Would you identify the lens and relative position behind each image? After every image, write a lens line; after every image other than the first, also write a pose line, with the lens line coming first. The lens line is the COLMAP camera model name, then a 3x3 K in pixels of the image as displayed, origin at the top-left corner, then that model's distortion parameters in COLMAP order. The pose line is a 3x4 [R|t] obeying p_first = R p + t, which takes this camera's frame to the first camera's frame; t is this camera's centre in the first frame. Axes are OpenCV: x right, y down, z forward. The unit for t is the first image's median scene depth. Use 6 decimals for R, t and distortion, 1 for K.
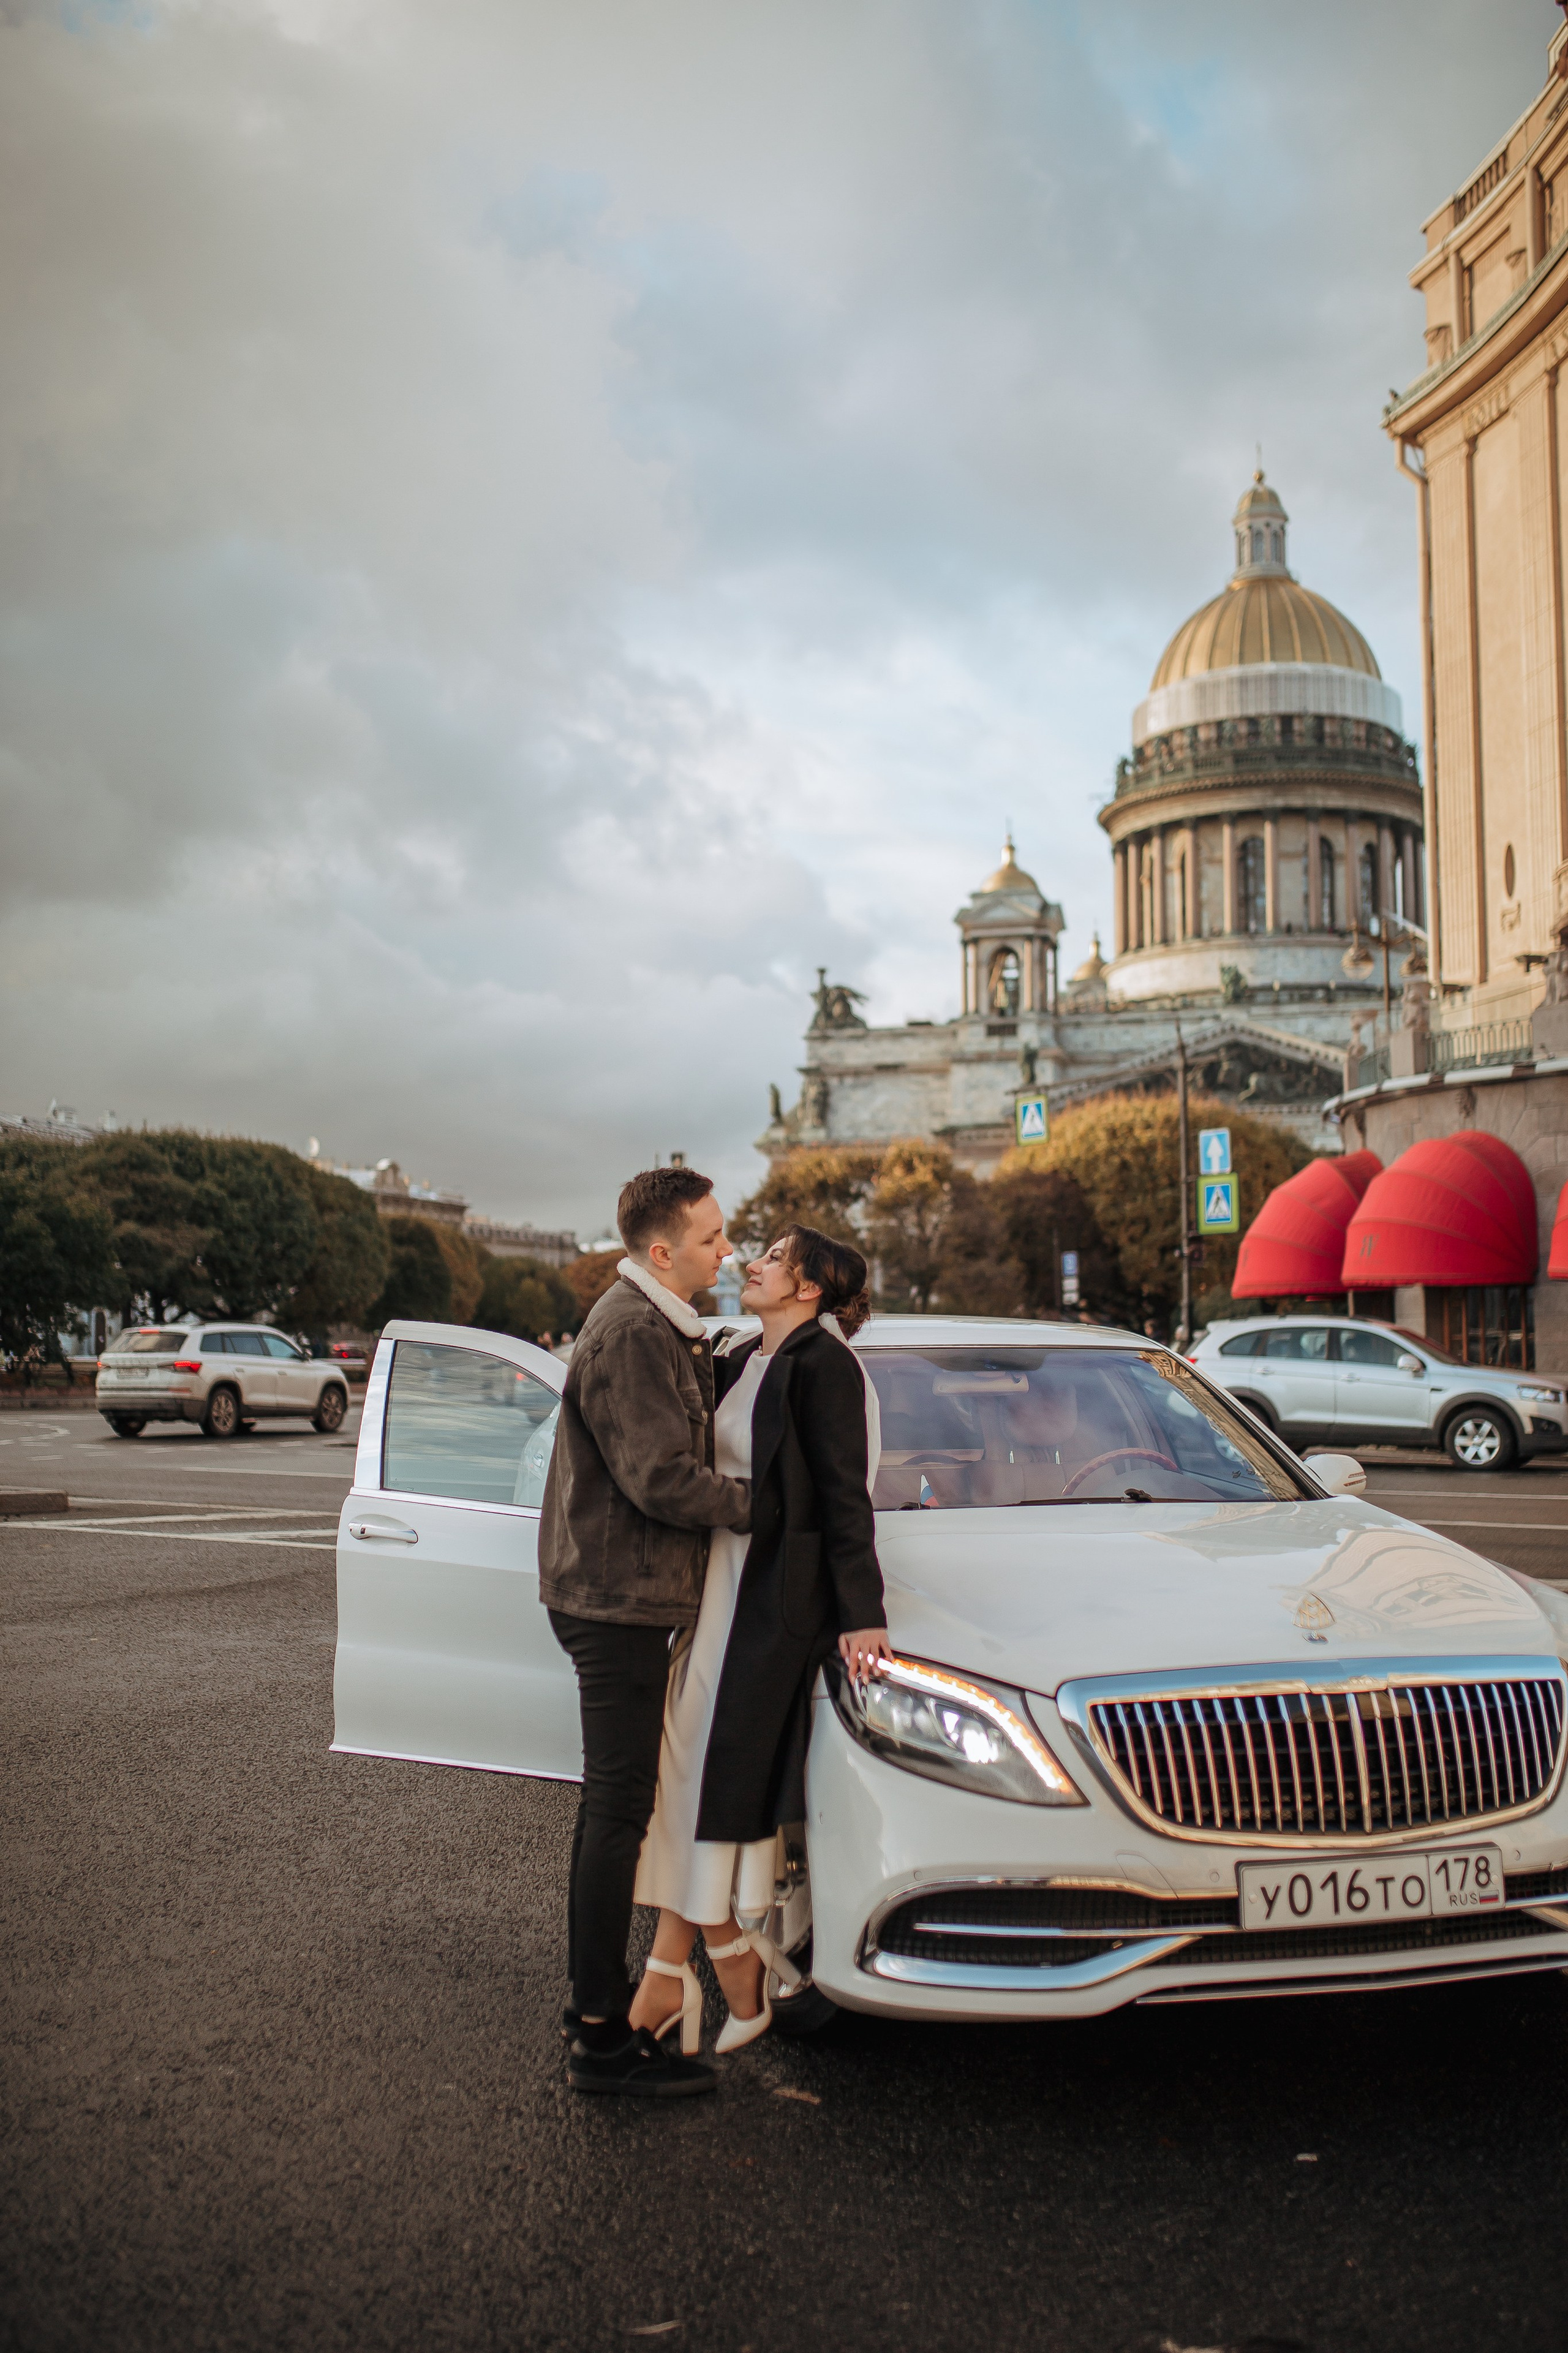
lens RADIAL K [[2255.8, 0, 784.0], [0, 2255.8, 1176.5], [0, 0, 1]] dist [-0.070590, 0.114696]
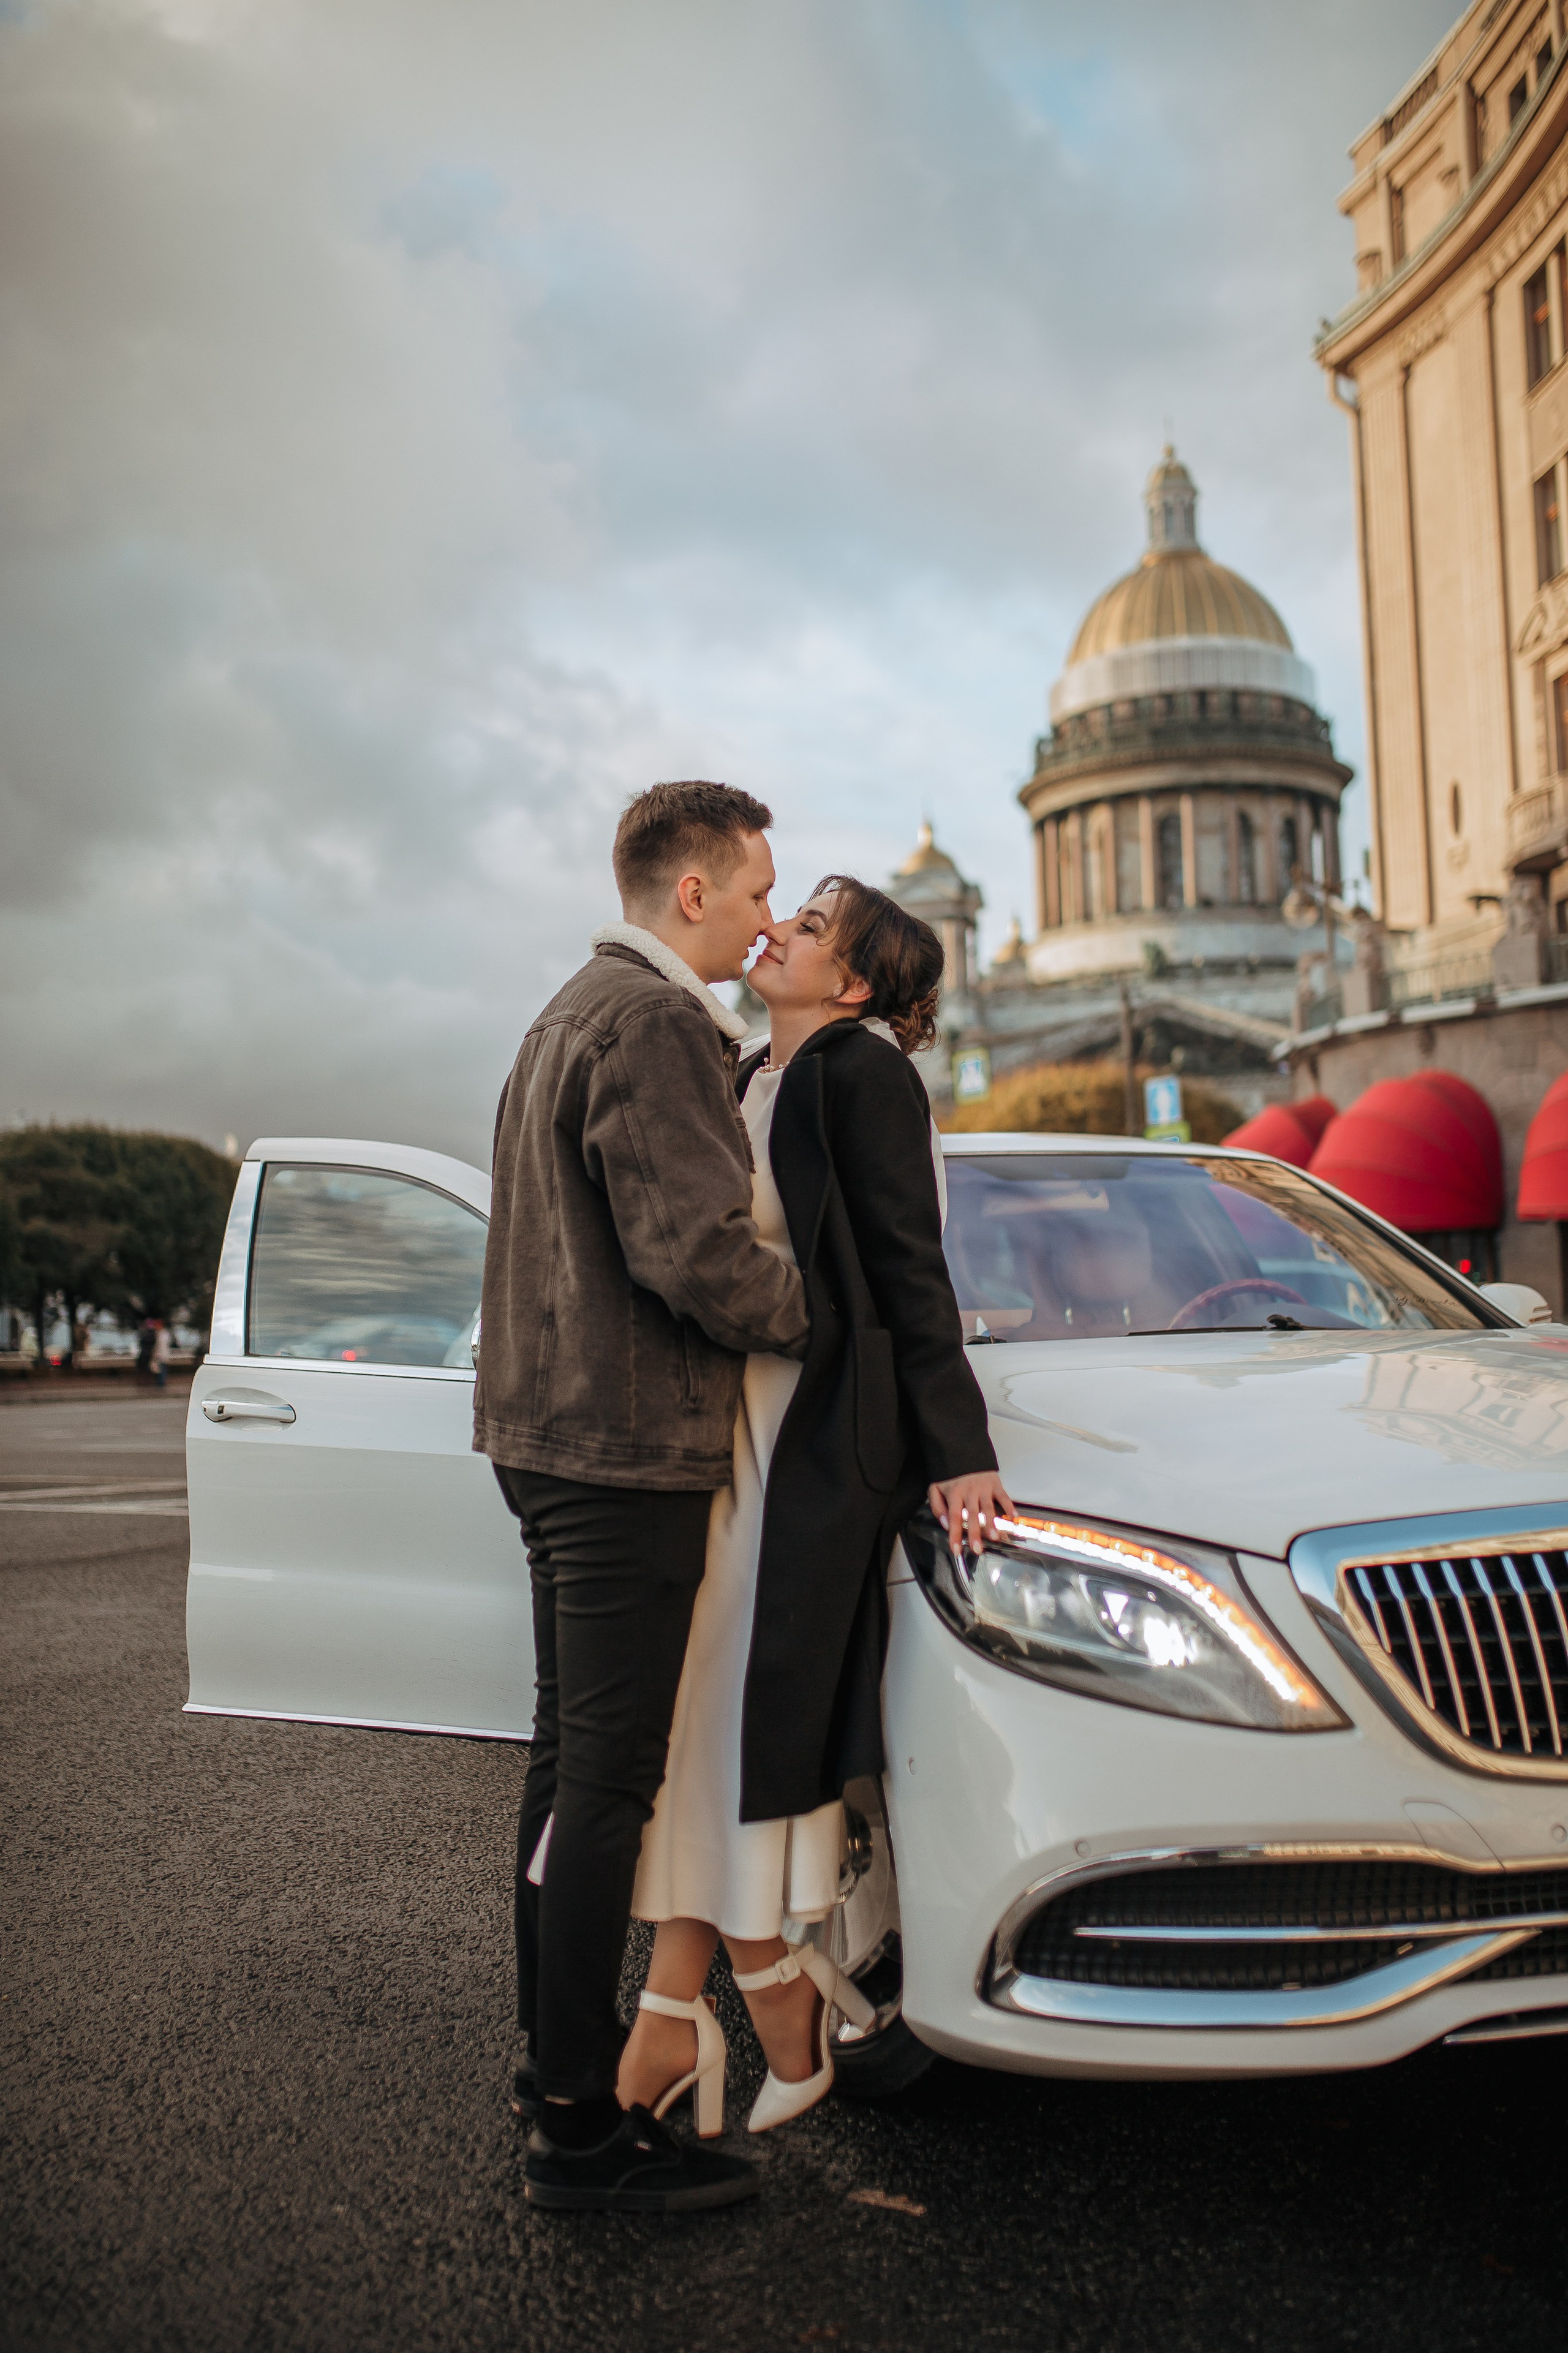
lens RADIAL K [[2255.8, 0, 784.0], [0, 2255.8, 1176.5], [0, 0, 1]] dist [-0.070590, 0.114696]
pose [[0.999142, -0.023080, 0.034380, -0.001046], [0.022969, 0.999730, 0.003609, 0.003159], [-0.034454, -0.002817, 0.999402, 0.009978]]
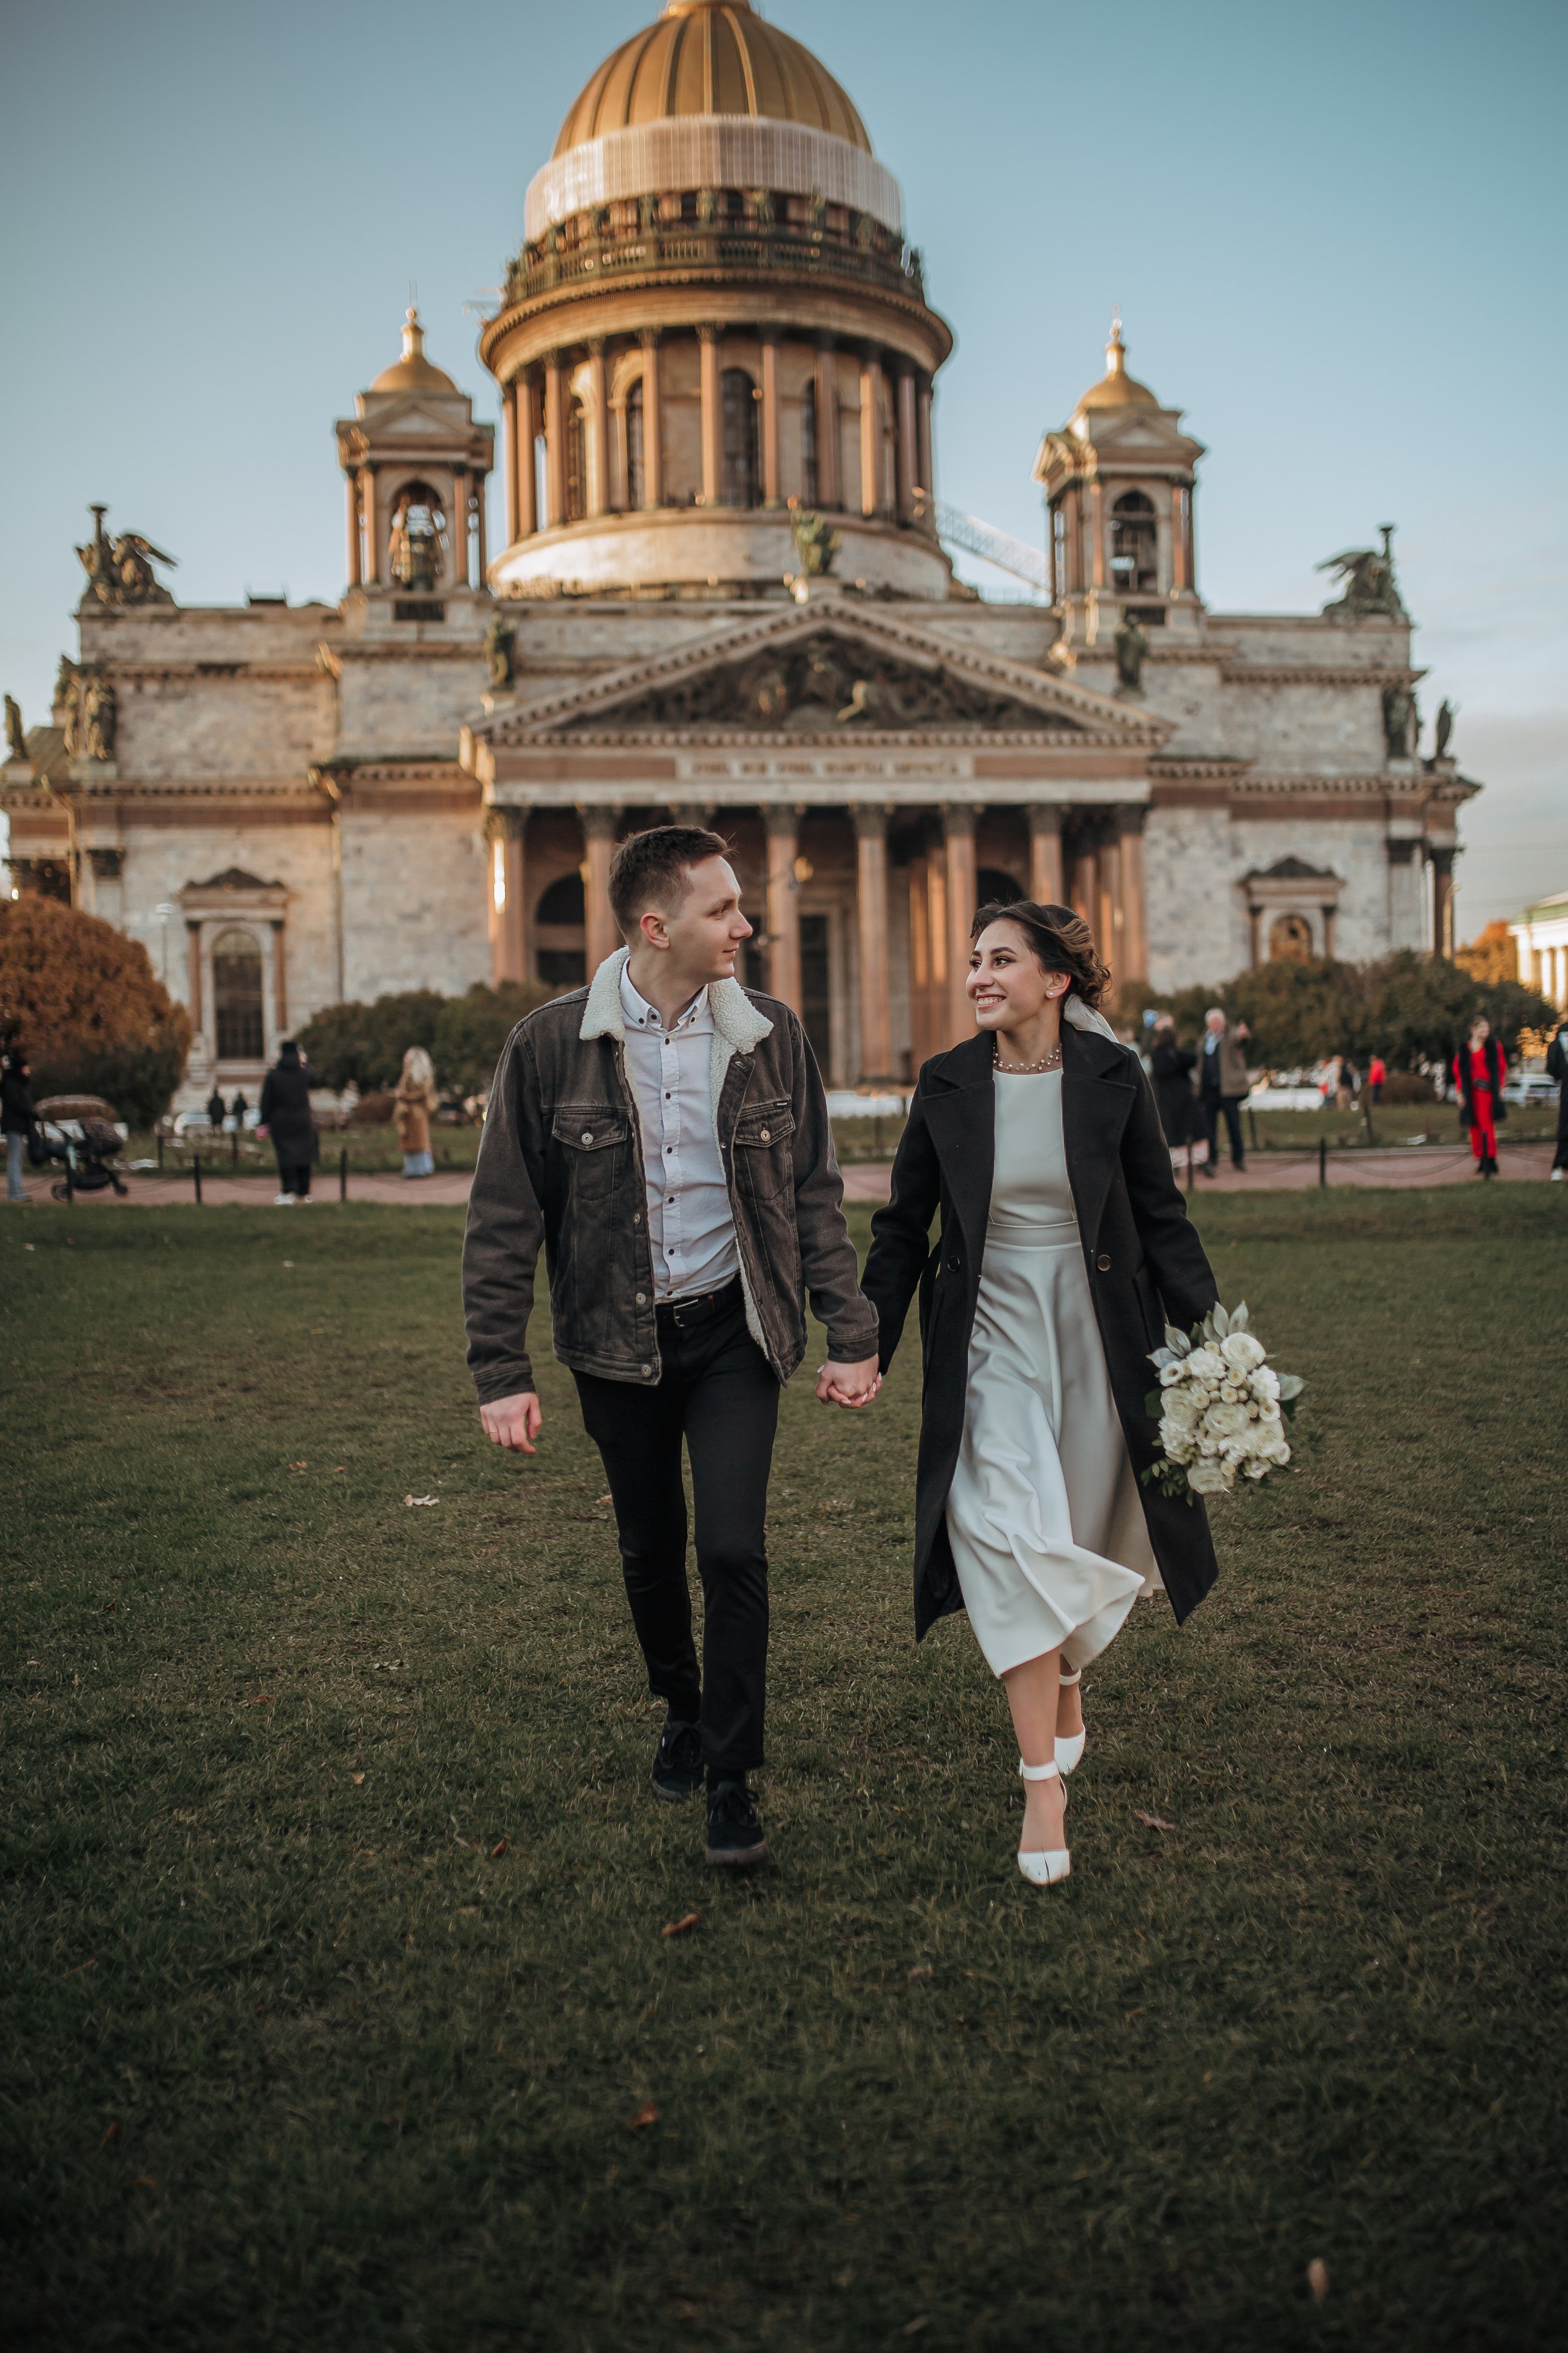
lens RADIAL K [[2255.8, 0, 784.0], [0, 2255.8, 1176.5], [0, 0, 1]] dist [-0.070590, 0.114696]
pose [[0.904135, -0.032008, 0.426047, -0.091084], [-0.012881, 0.994694, 0.102065, 0.029933], [-0.427054, -0.097768, 0.898925, 0.388685]]
